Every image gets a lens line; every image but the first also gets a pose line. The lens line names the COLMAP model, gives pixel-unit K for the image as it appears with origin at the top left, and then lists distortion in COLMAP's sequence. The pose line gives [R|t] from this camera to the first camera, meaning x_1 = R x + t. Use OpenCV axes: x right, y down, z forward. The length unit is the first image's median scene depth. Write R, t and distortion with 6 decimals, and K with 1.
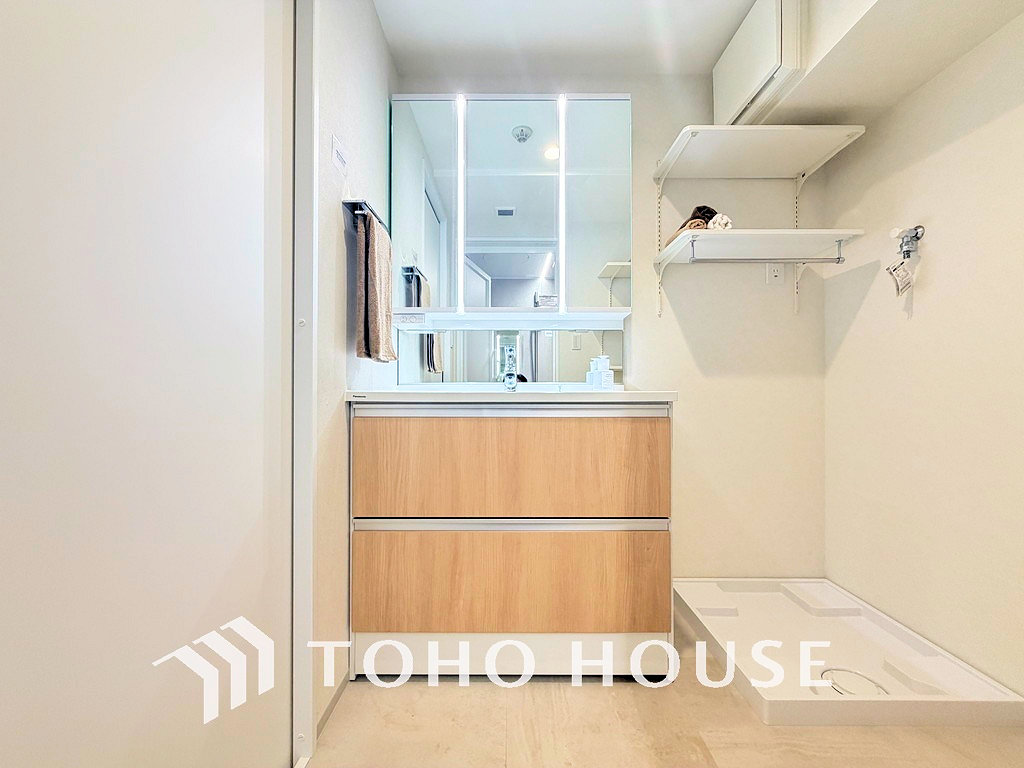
lens RADIAL K [[408.8, 0, 509.3], [0, 408.8, 385.1], [0, 0, 1]] dist [-0.000941, 0.000420]
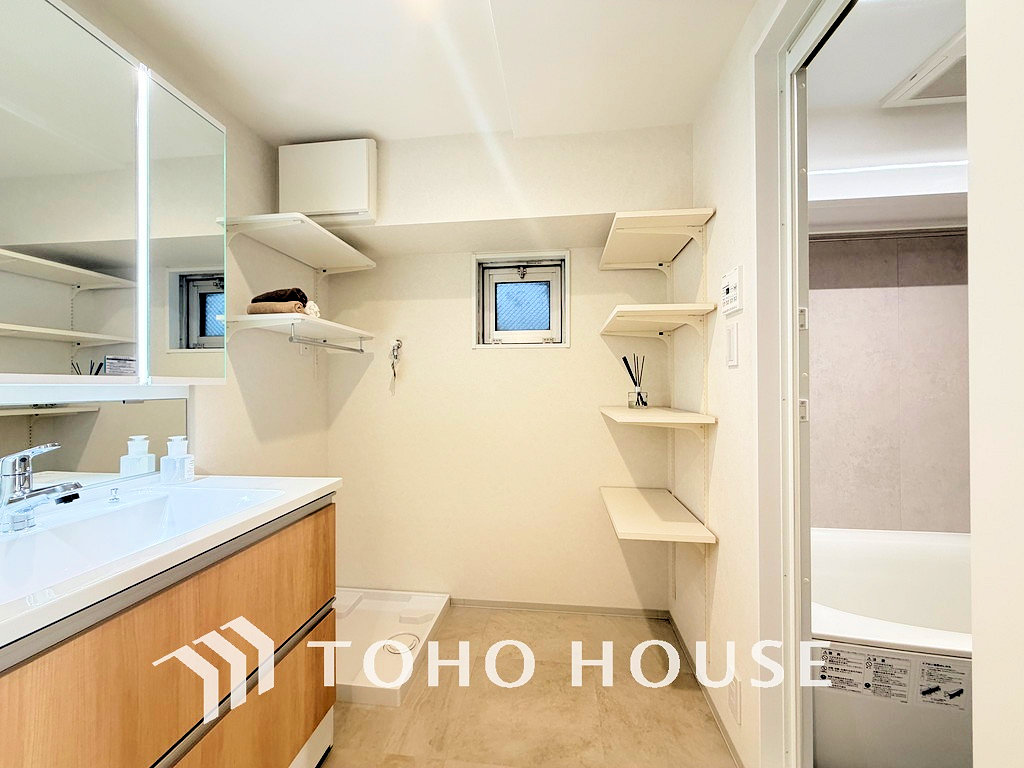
lens RADIAL K [[408.8, 0, 509.3], [0, 408.8, 385.1], [0, 0, 1]] dist [-0.000941, 0.000420]
pose [[0.119583, 0.001130, 0.992824, -0.530067], [-0.000830, 0.999999, -0.001039, -0.196158], [-0.992824, -0.000700, 0.119584, 0.346857]]
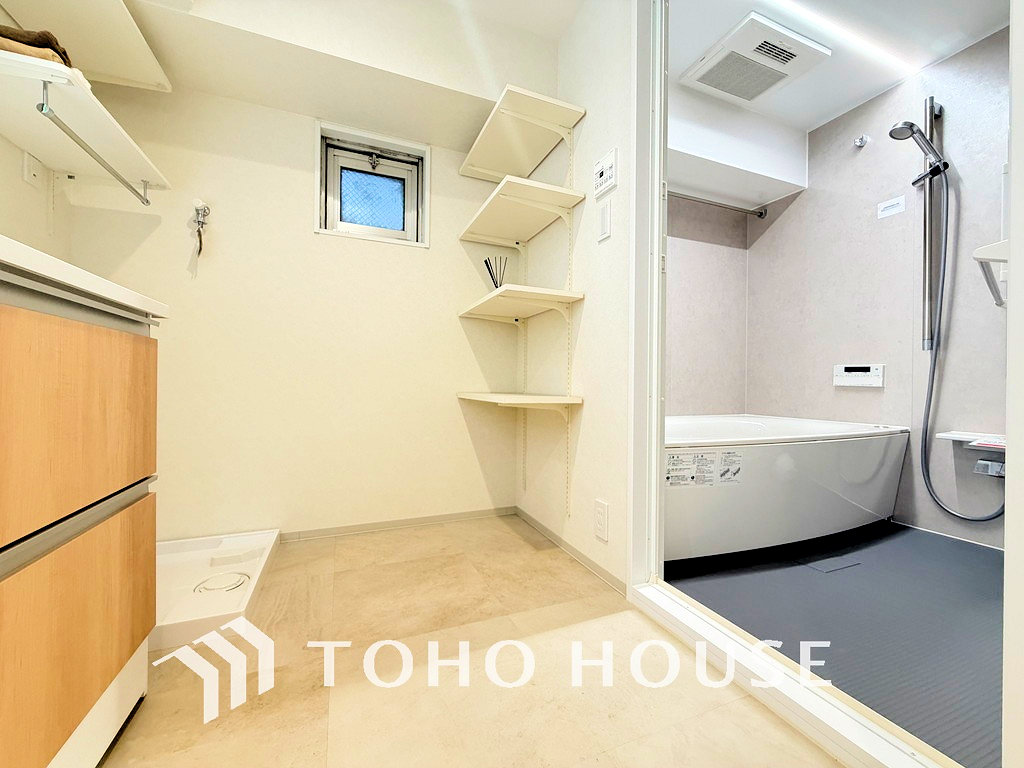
lens RADIAL K [[408.8, 0, 509.3], [0, 408.8, 385.1], [0, 0, 1]] dist [-0.000941, 0.000420]
pose [[-0.383429, -0.006238, 0.923549, -0.456822], [-0.015087, 0.999886, 0.000490, 0.132267], [-0.923447, -0.013746, -0.383479, 0.584202]]
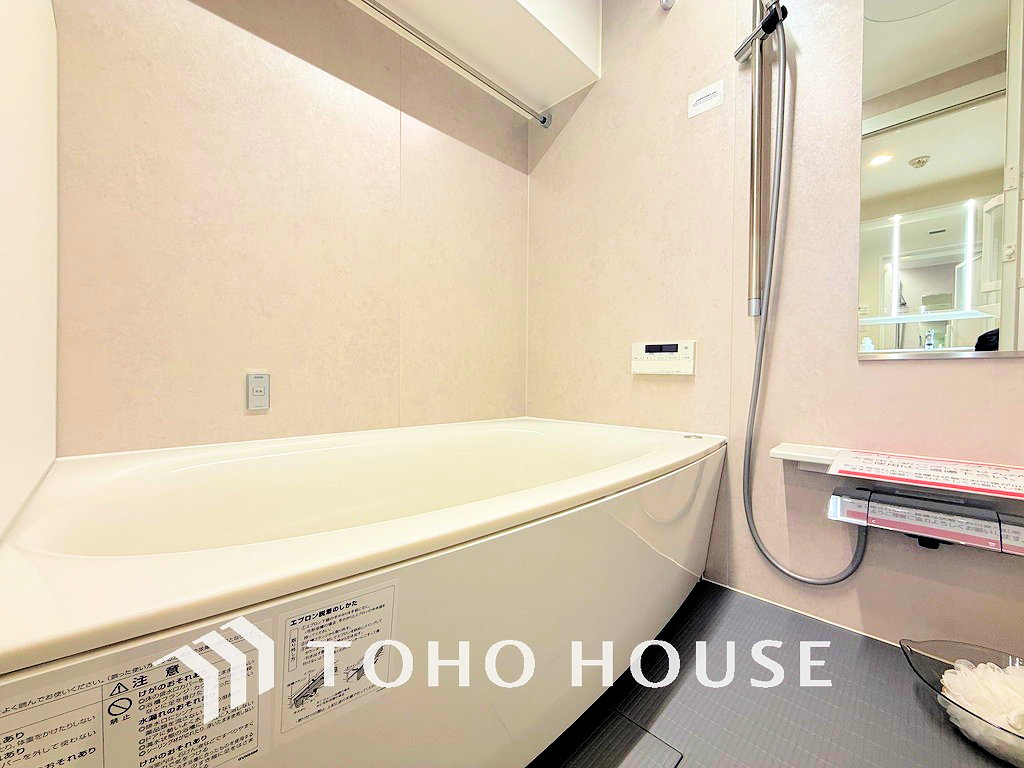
lens RADIAL K [[406.4, 0, 509.3], [0, 406.4, 383.1], [0, 0, 1]] dist [0.000379, 0.000093]
pose [[-0.704922, -0.015192, 0.709122, -0.004788], [-0.013406, 0.999877, 0.008095, 0.136850], [-0.709158, -0.003800, -0.705039, -0.207449]]
